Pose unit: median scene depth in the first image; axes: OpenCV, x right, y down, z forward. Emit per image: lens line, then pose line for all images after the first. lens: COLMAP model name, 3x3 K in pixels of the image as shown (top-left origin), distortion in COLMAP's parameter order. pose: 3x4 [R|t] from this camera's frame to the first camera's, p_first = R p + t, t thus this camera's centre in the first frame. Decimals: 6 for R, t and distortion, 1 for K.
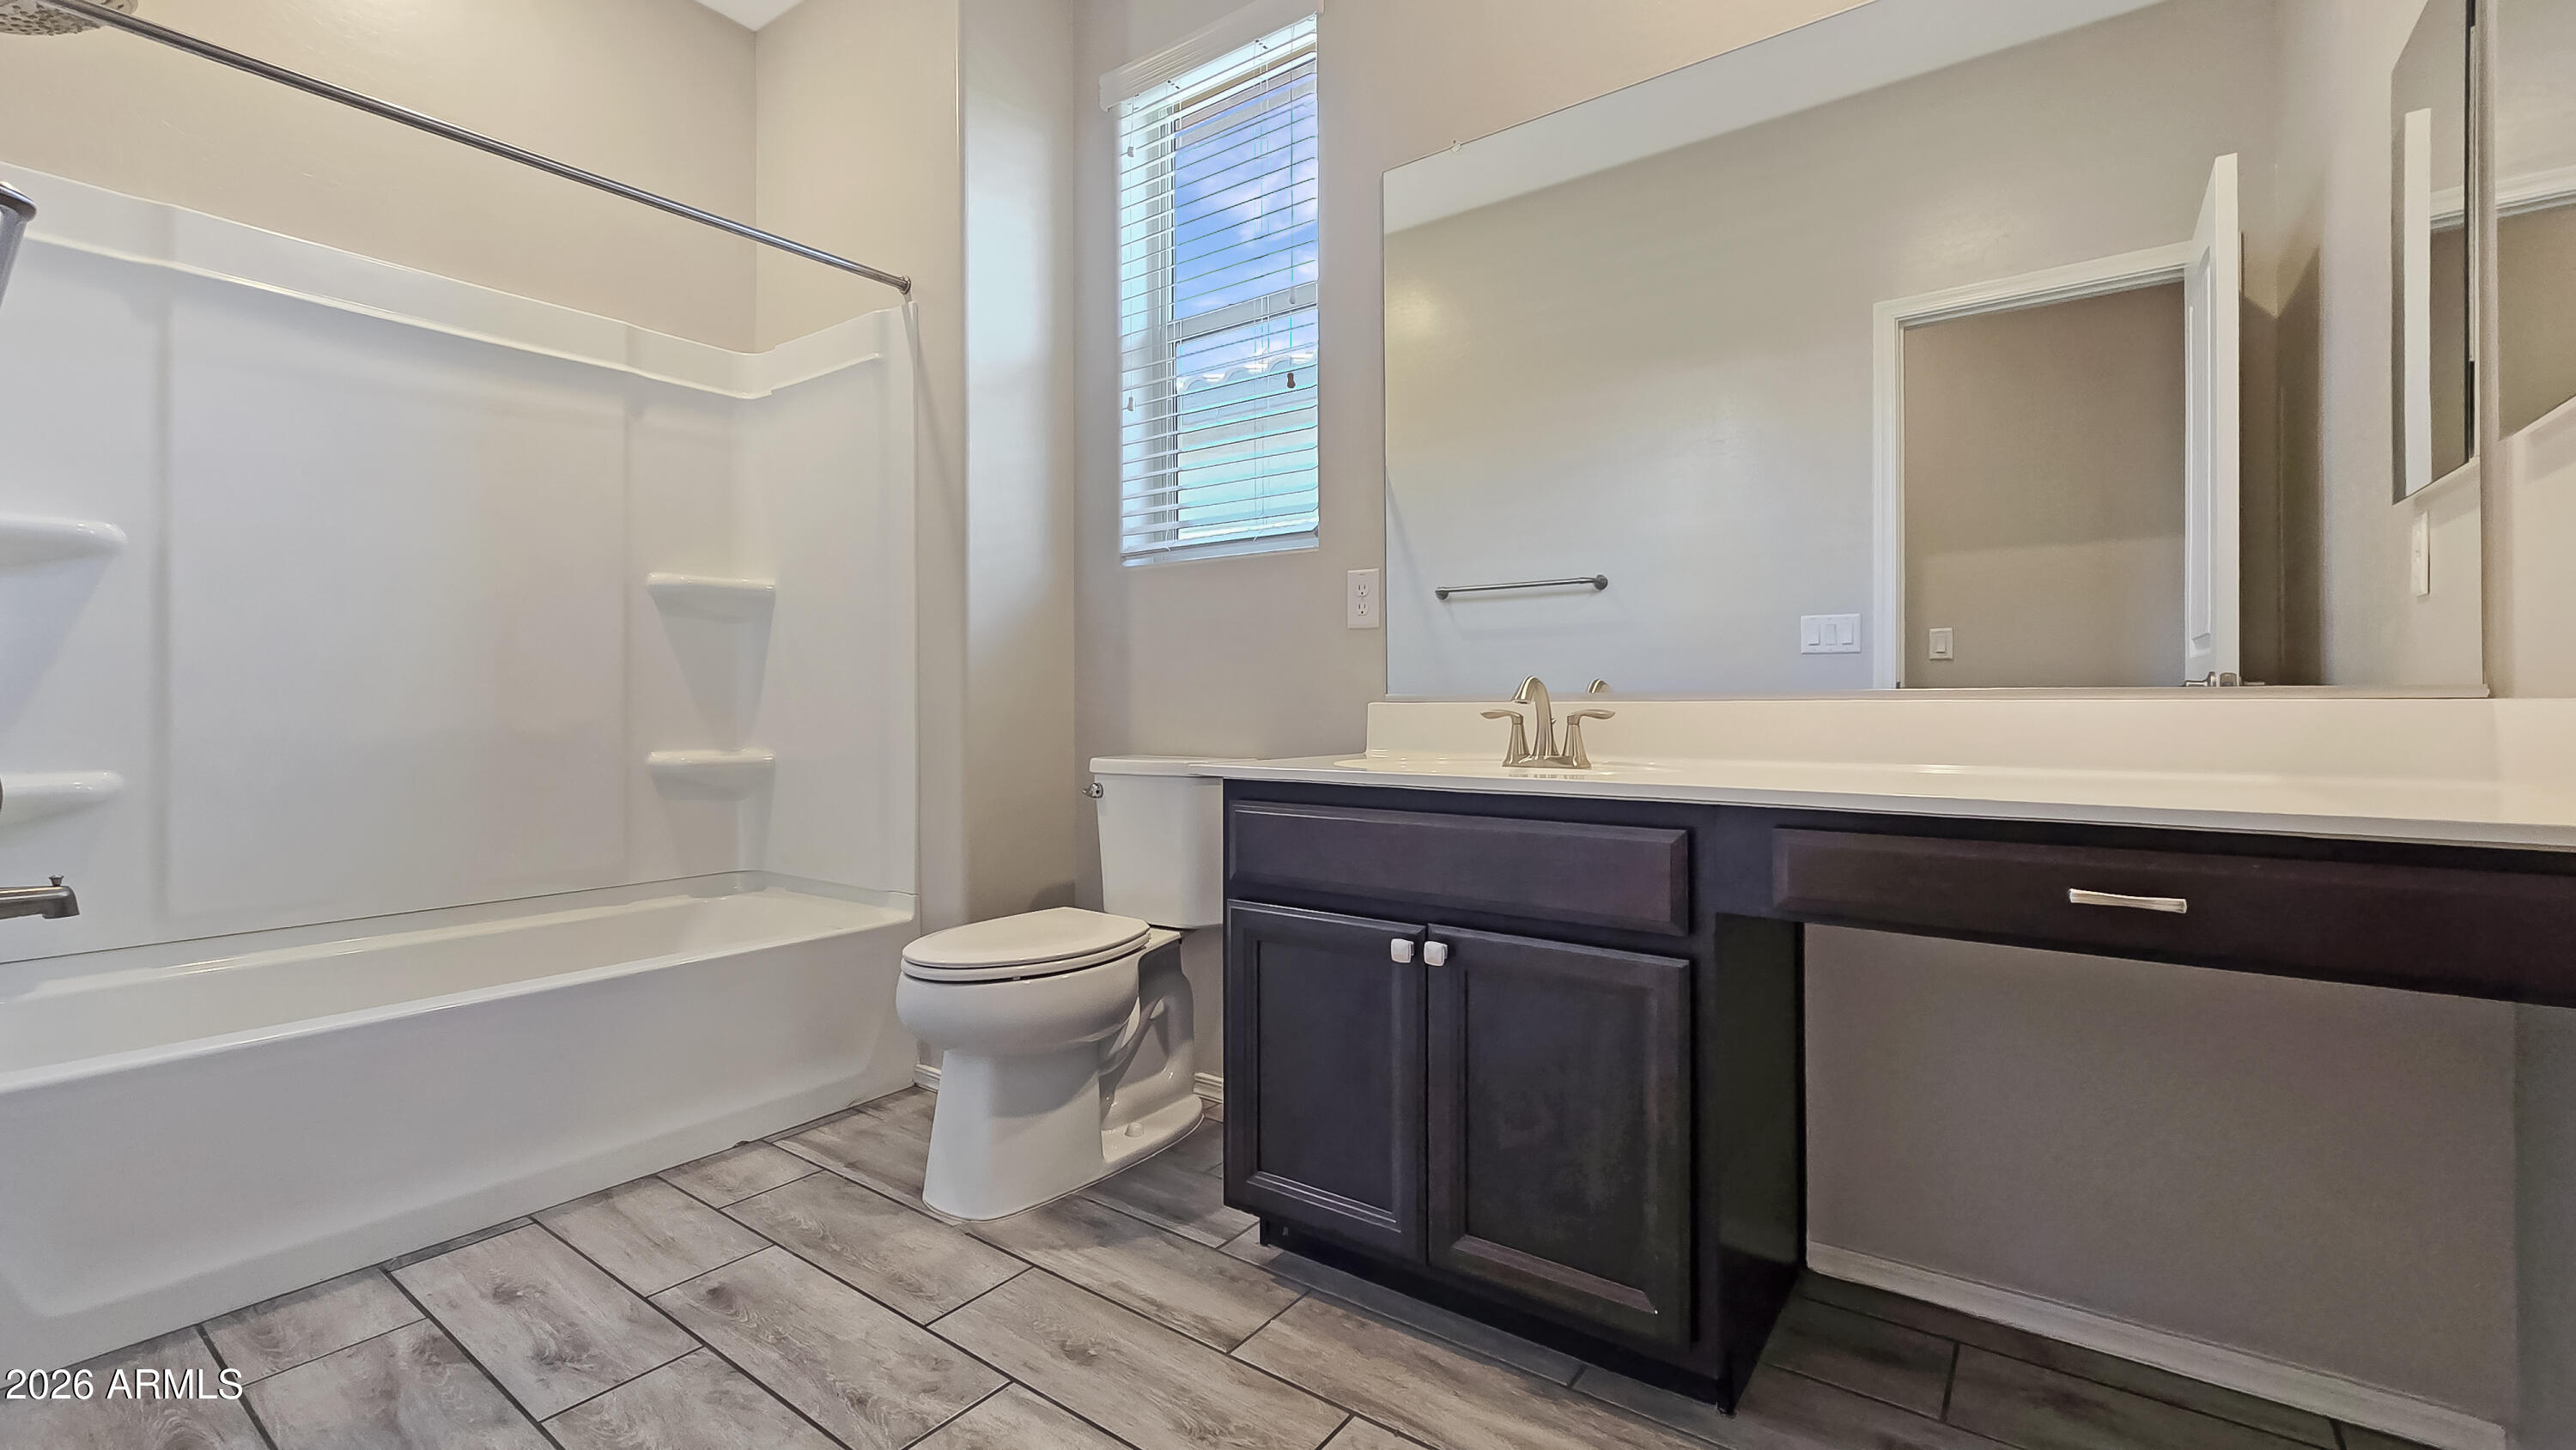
lens RADIAL K [[1070.8, 0, 1291.2], [0, 1070.8, 720.1], [0, 0, 1]] dist [-0.000816, 0.000965]
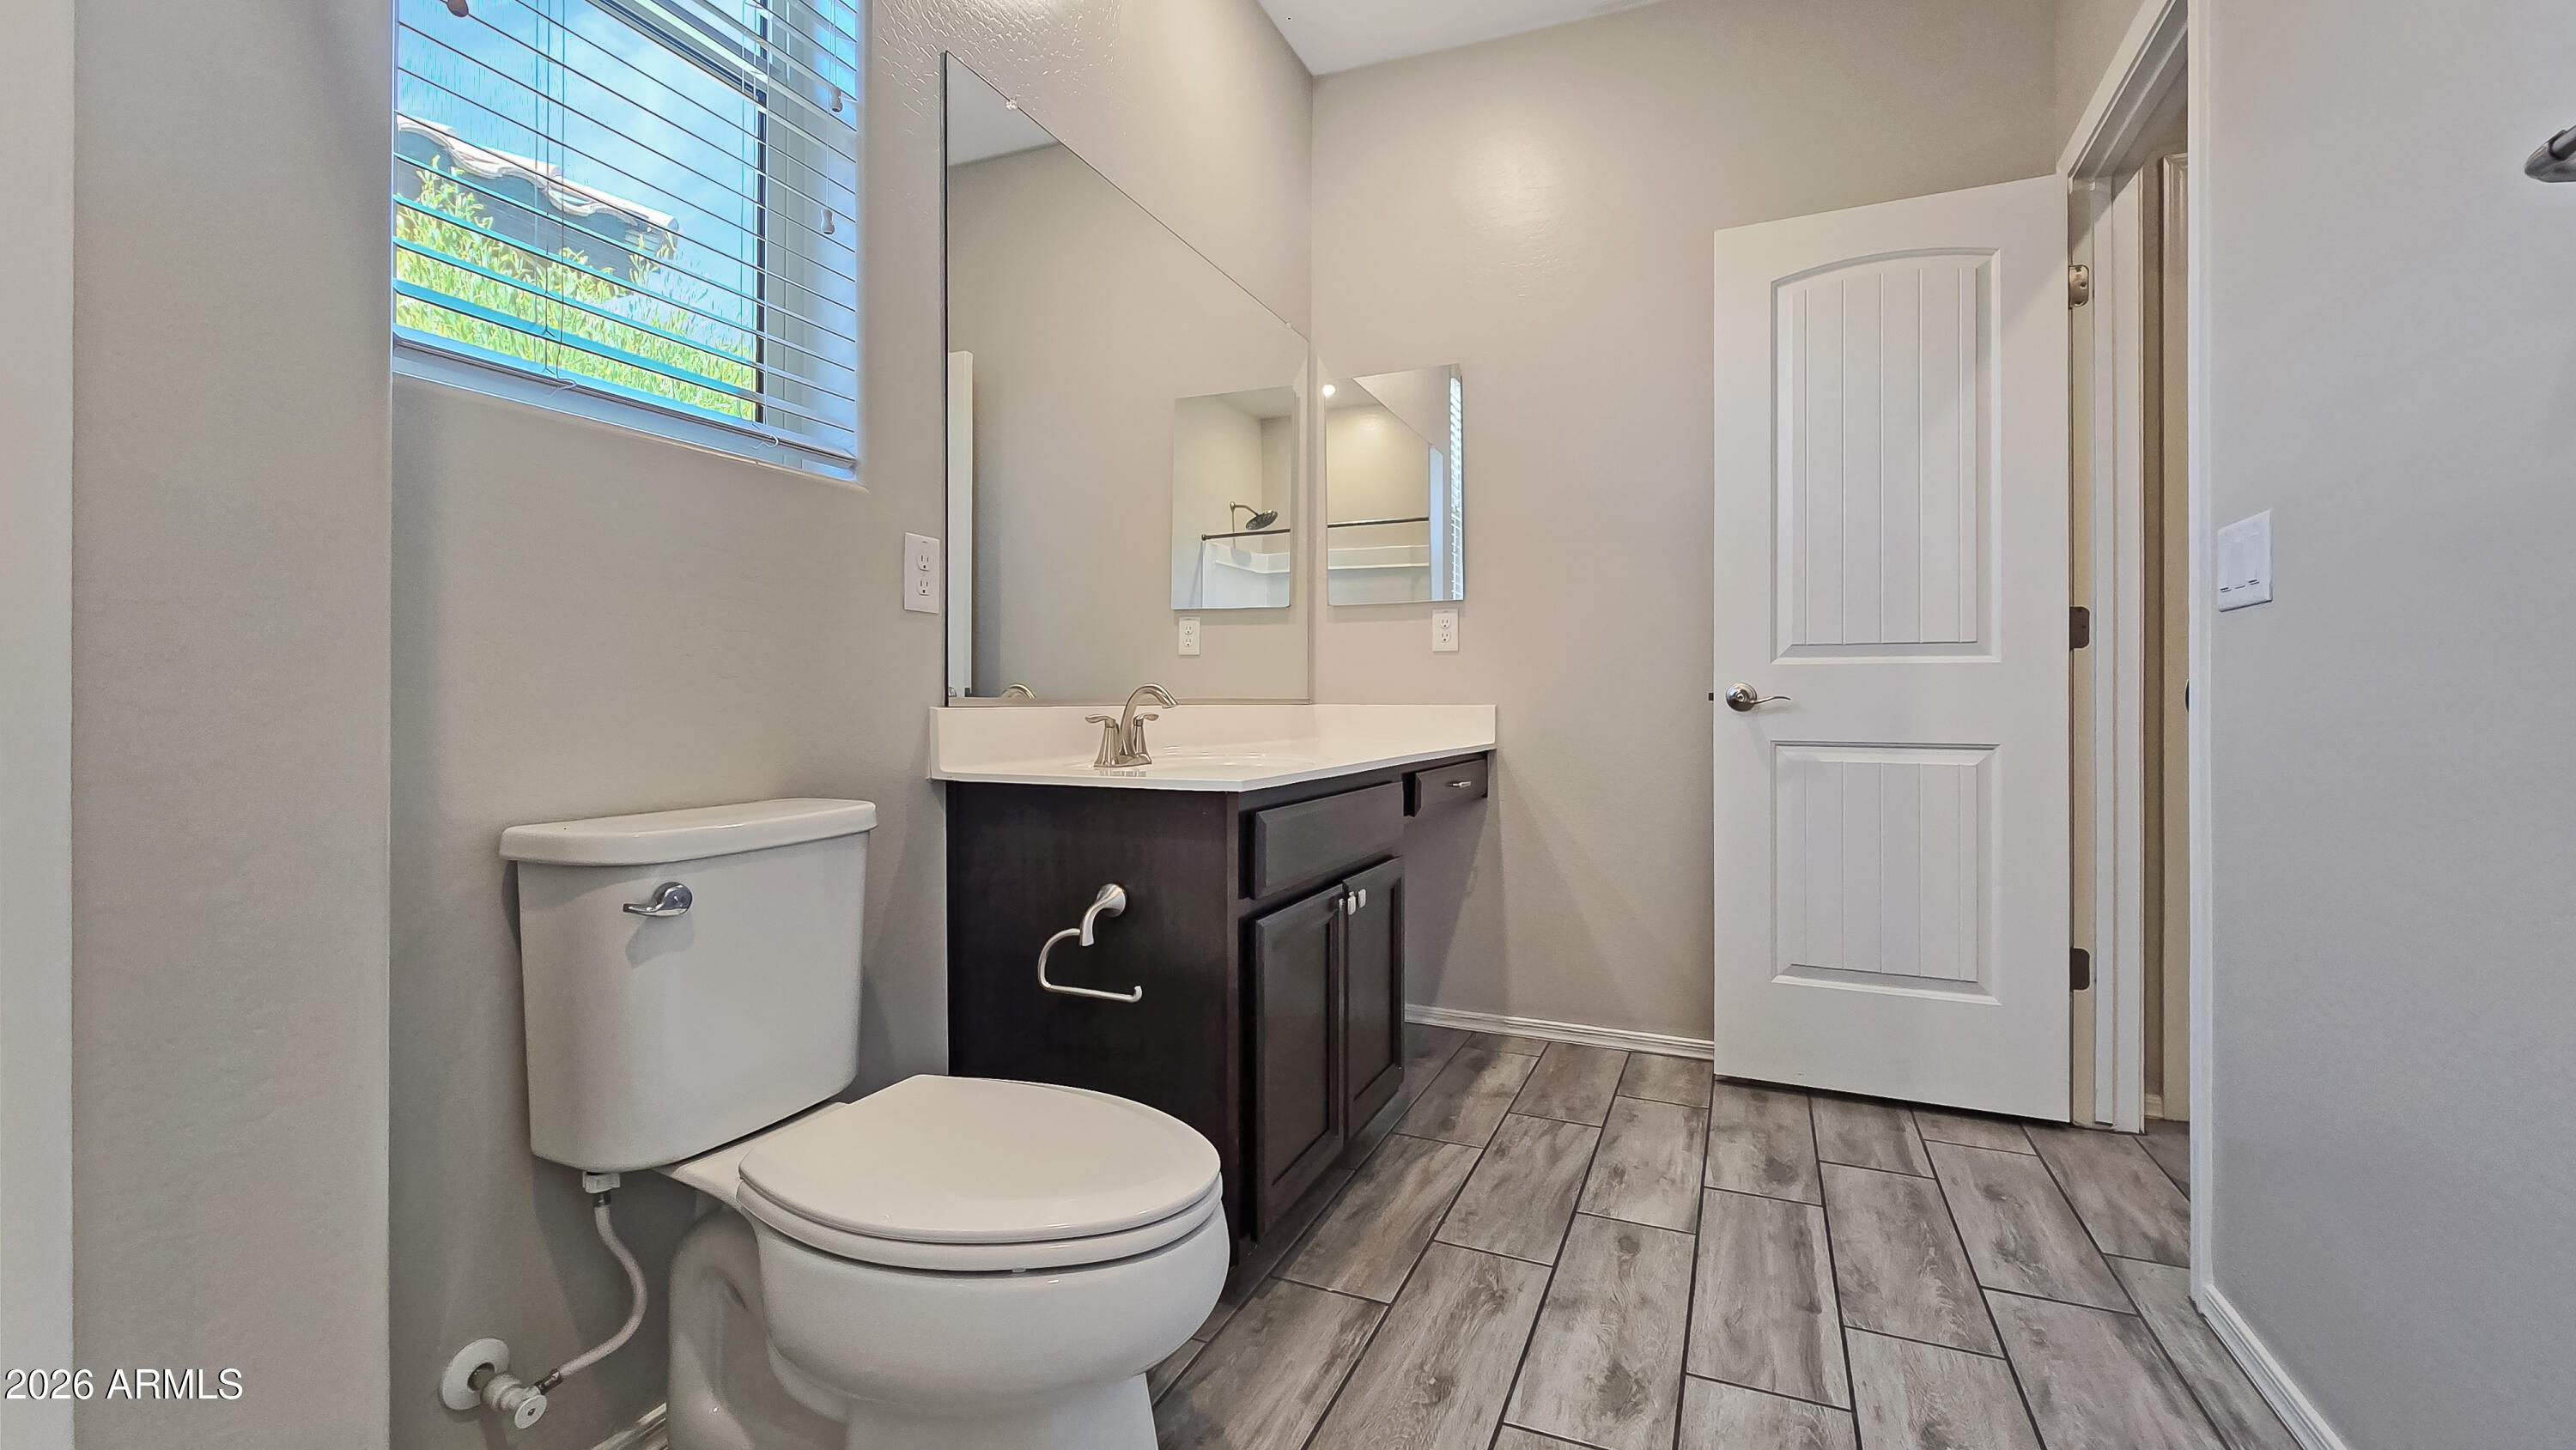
lens RADIAL K [[1070.8, 0, 1294.2], [0, 1070.8, 703.7], [0, 0, 1]] dist [-0.000816, 0.000965]
pose [[-0.229137, 0.005274, 0.973380, -1.070044], [0.014625, 0.999891, -0.001975, -0.018185], [-0.973284, 0.013783, -0.229189, 1.299527]]
